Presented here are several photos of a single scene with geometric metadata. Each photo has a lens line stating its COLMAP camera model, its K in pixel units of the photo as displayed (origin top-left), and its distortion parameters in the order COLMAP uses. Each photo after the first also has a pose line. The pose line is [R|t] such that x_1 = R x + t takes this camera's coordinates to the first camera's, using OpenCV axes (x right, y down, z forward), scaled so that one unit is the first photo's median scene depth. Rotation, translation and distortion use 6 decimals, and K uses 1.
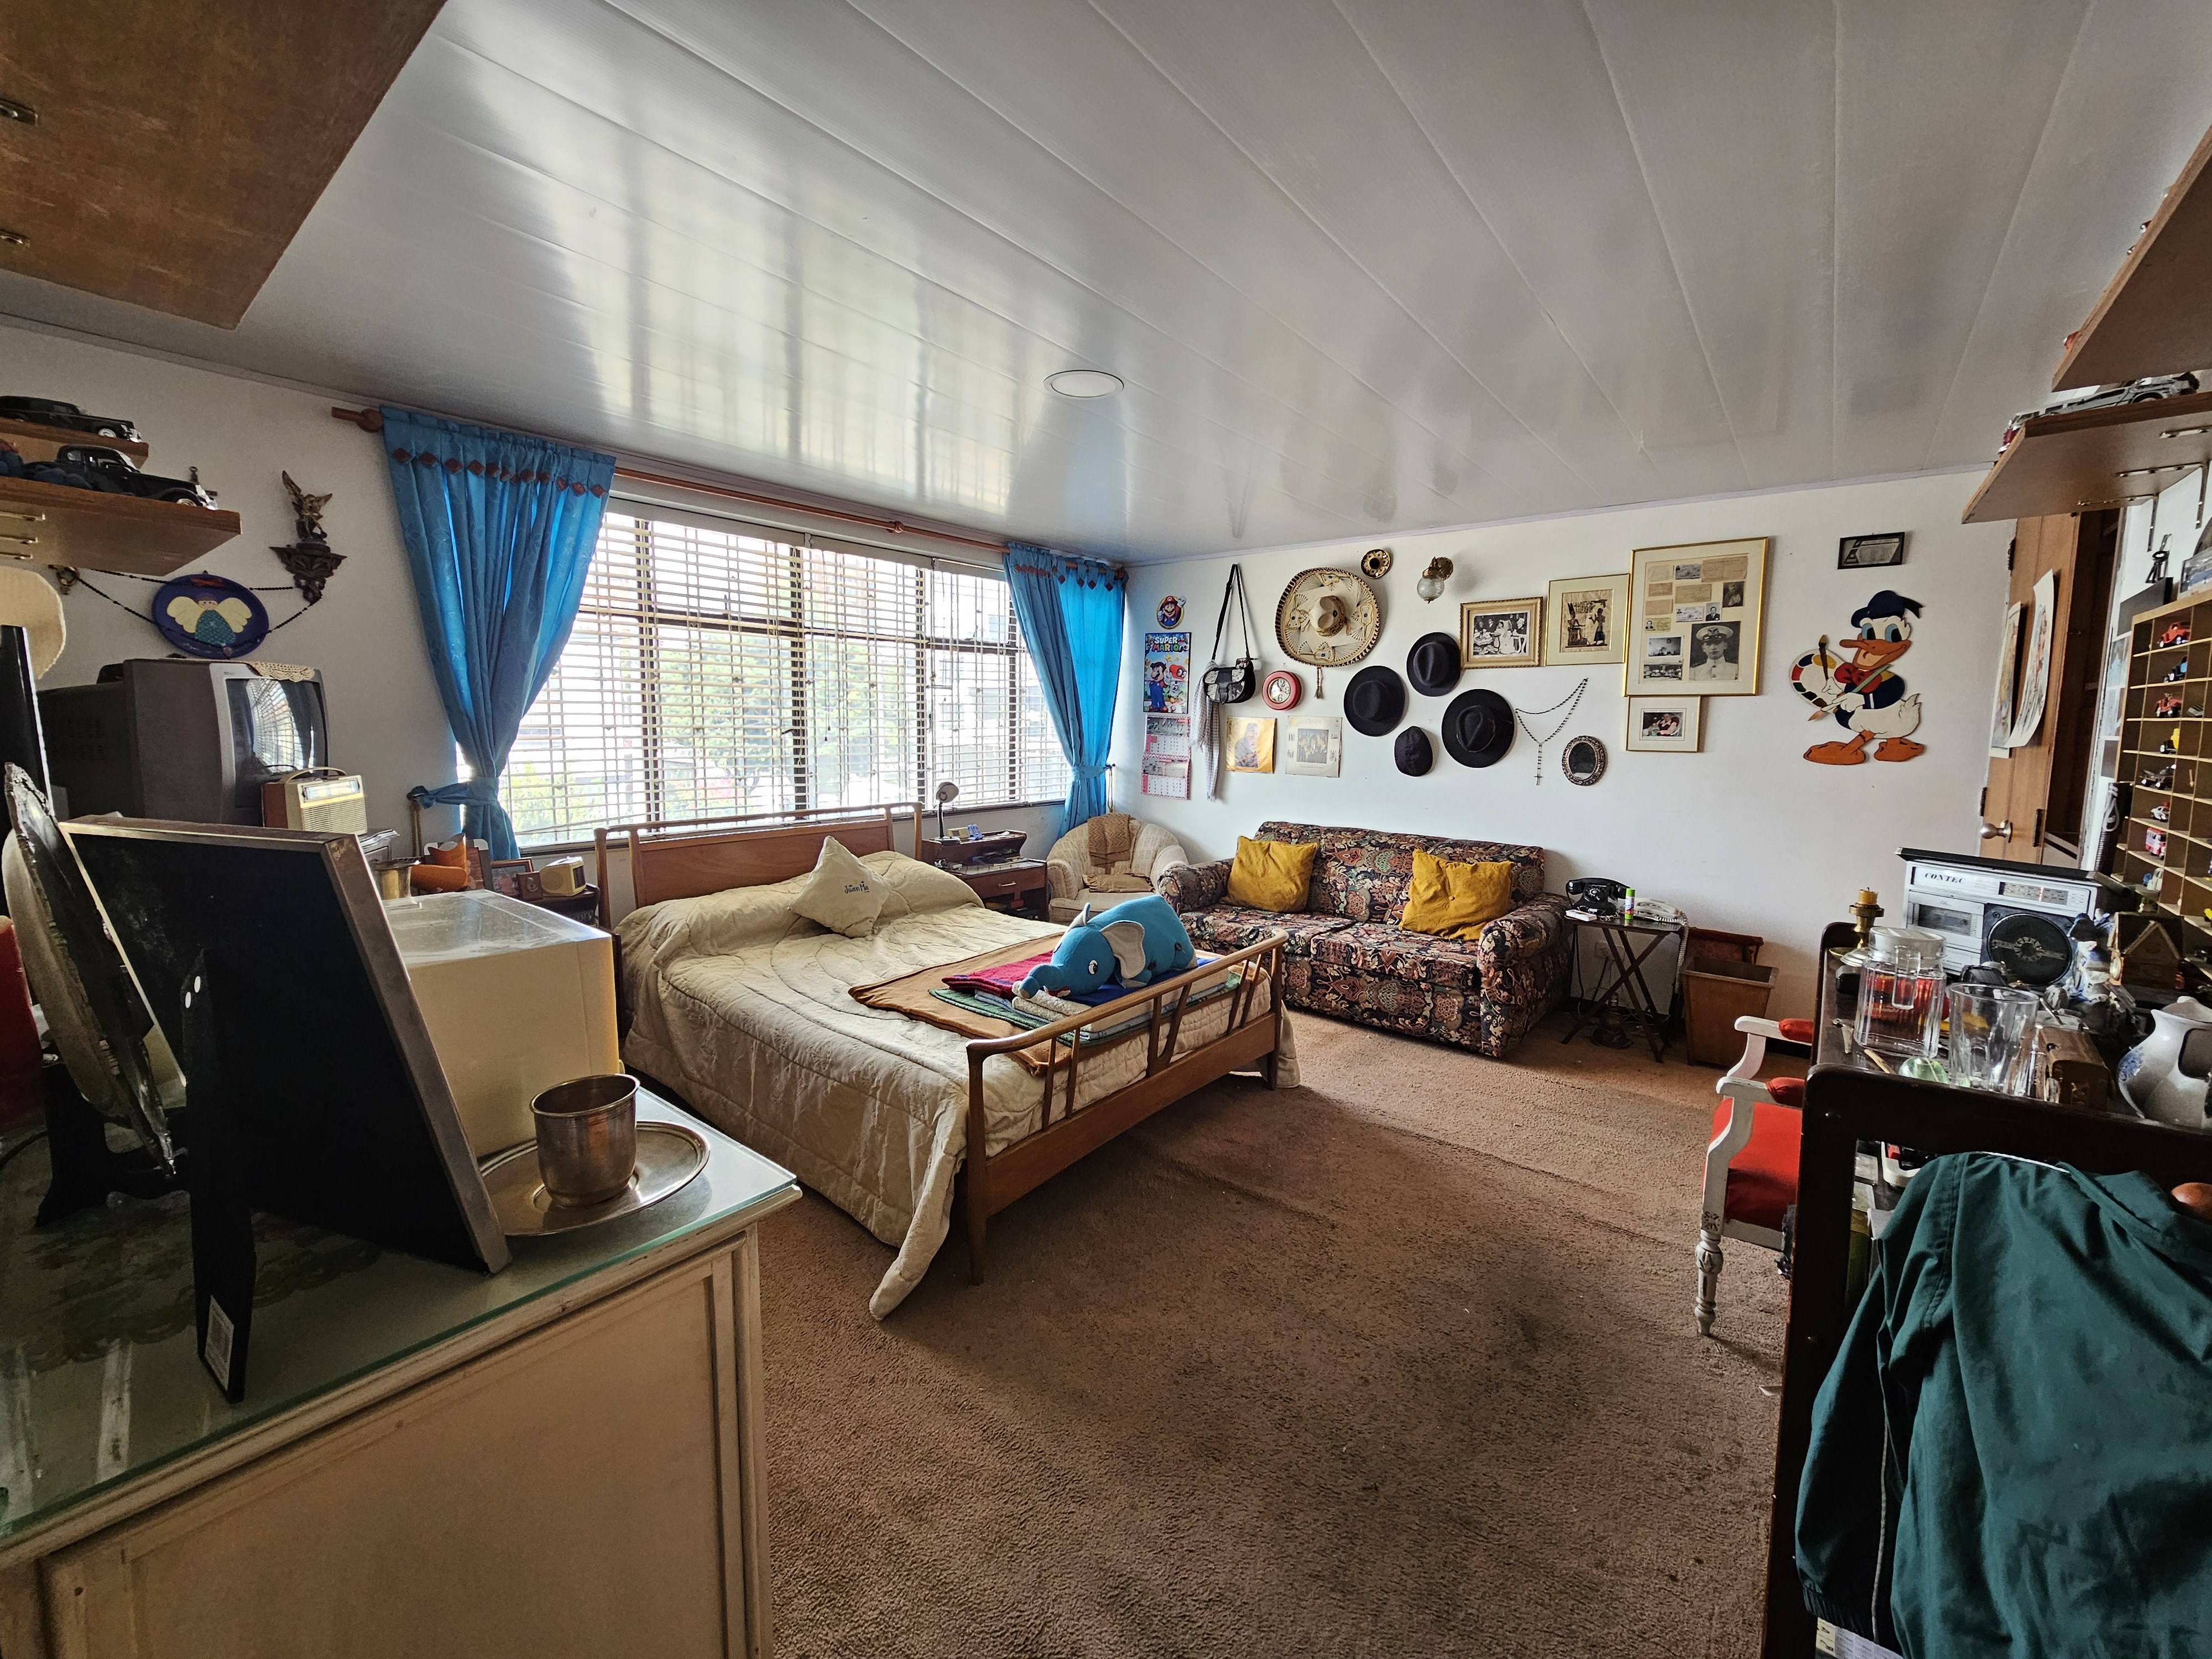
lens RADIAL K [[903.5, 0, 1109.0], [0, 903.5, 810.1], [0, 0, 1]] dist [-0.009893, -0.000129]
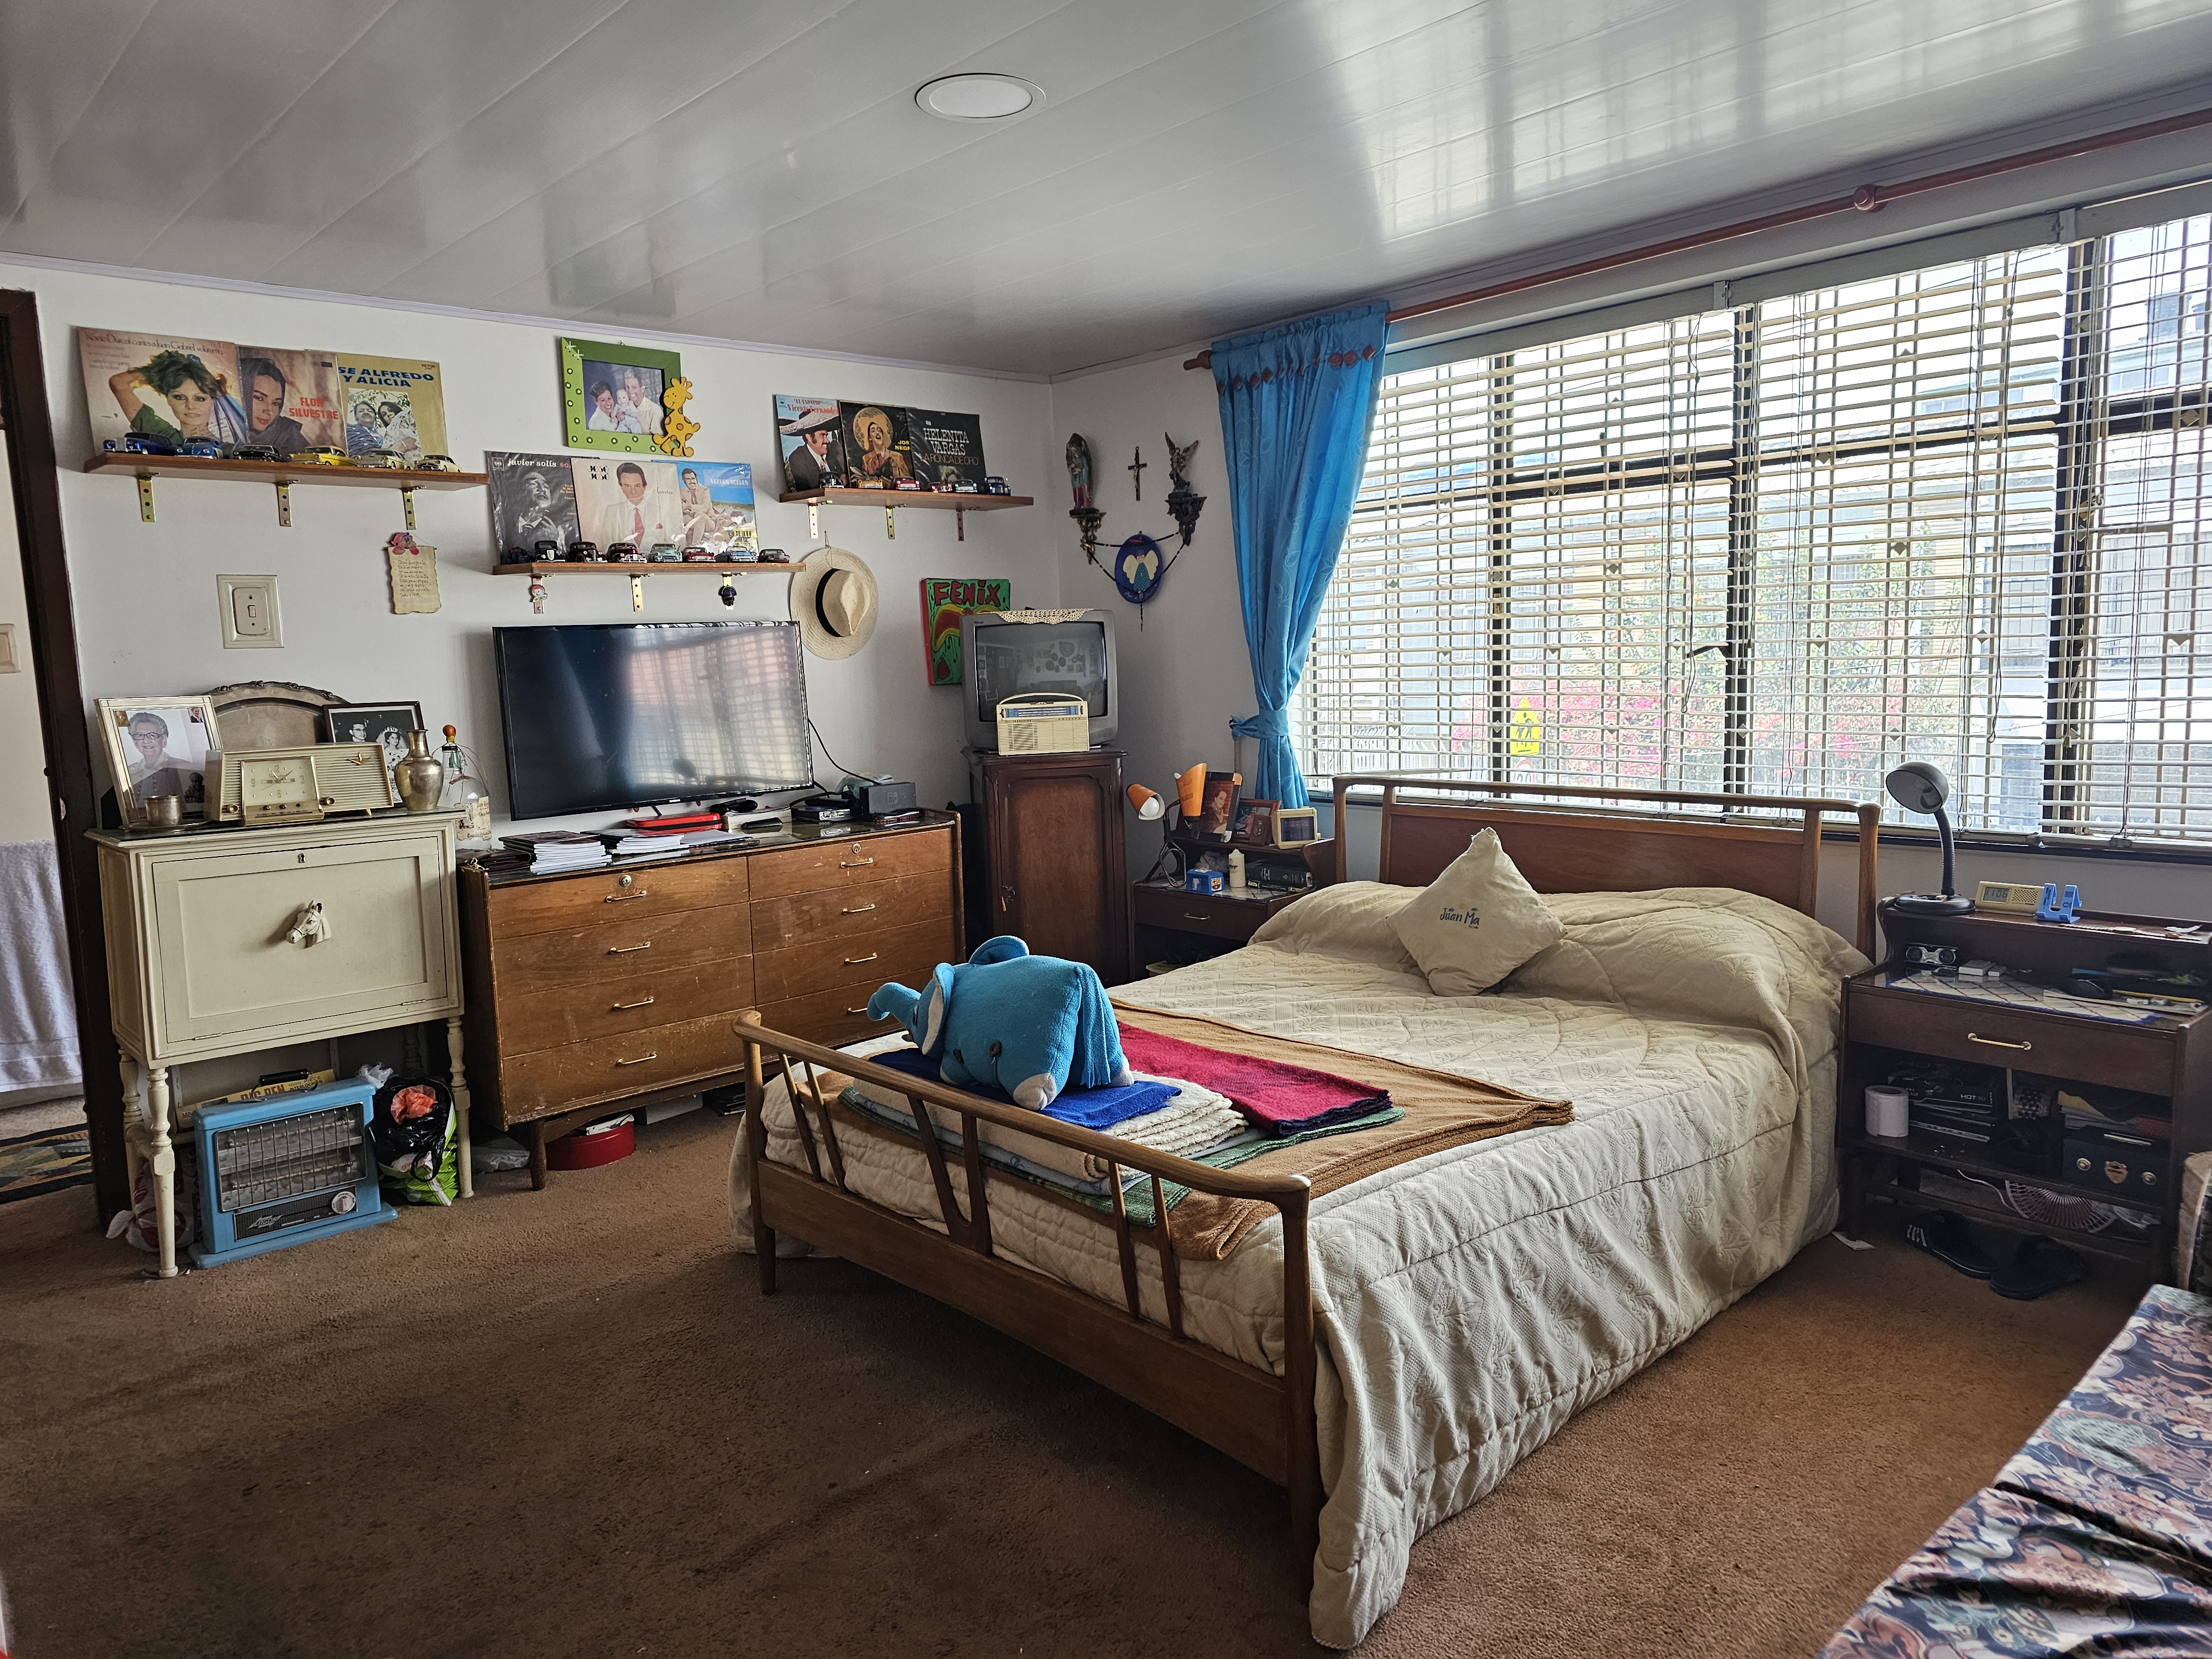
lens RADIAL K [[1496.4, 0, 1111.8], [0, 1496.4, 796.0], [0, 0, 1]] dist [0.059851, -0.040483]
pose [[-0.156438, 0.088110, -0.983750, 0.682096], [-0.069147, 0.992592, 0.099898, -0.071779], [0.985264, 0.083651, -0.149187, 0.853609]]
